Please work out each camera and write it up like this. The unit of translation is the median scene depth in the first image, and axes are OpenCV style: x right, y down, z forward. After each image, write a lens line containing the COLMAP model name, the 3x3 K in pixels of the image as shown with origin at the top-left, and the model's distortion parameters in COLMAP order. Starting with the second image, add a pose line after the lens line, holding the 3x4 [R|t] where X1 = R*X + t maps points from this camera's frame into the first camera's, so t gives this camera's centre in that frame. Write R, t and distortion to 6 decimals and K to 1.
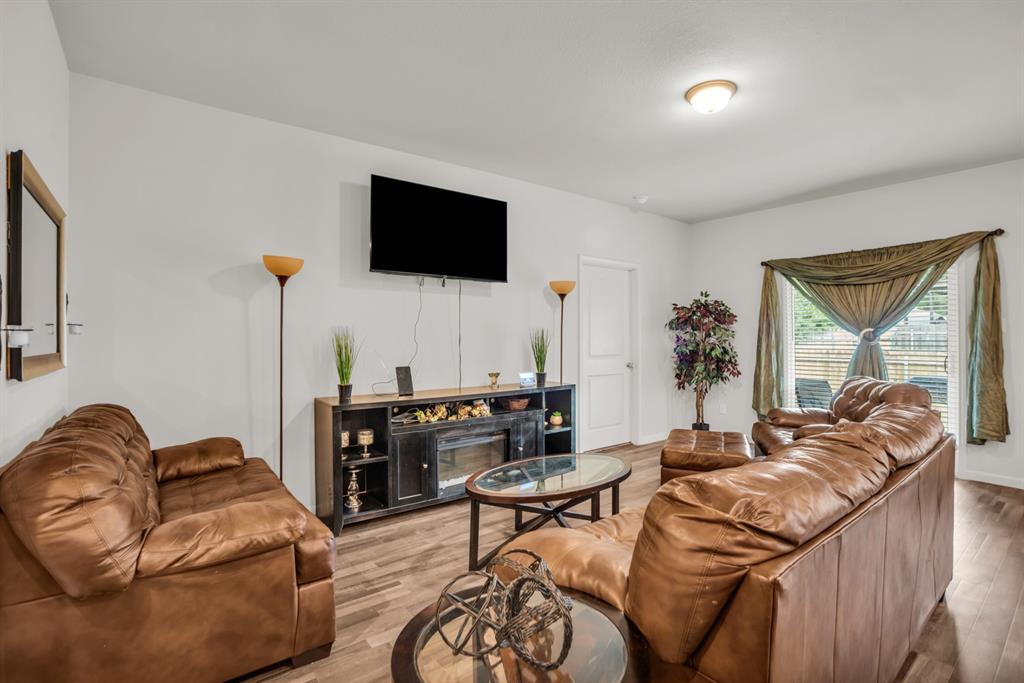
lens RADIAL K [[483.0, 0, 504.8], [0, 483.0, 339.2], [0, 0, 1]] dist [-0.039087, 0.010643]
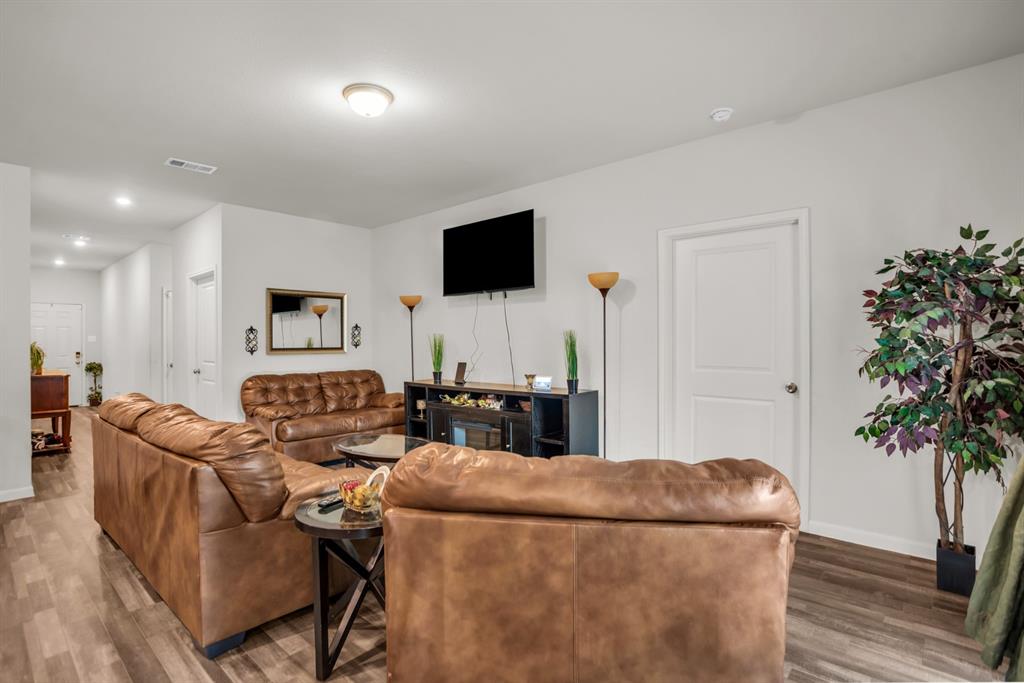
lens RADIAL K [[483.0, 0, 500.9], [0, 483.0, 341.4], [0, 0, 1]] dist [-0.039087, 0.010643]
pose [[0.184590, 0.003951, -0.982808, 1.059346], [0.000910, 0.999991, 0.004191, -0.007395], [0.982815, -0.001668, 0.184584, 0.781872]]
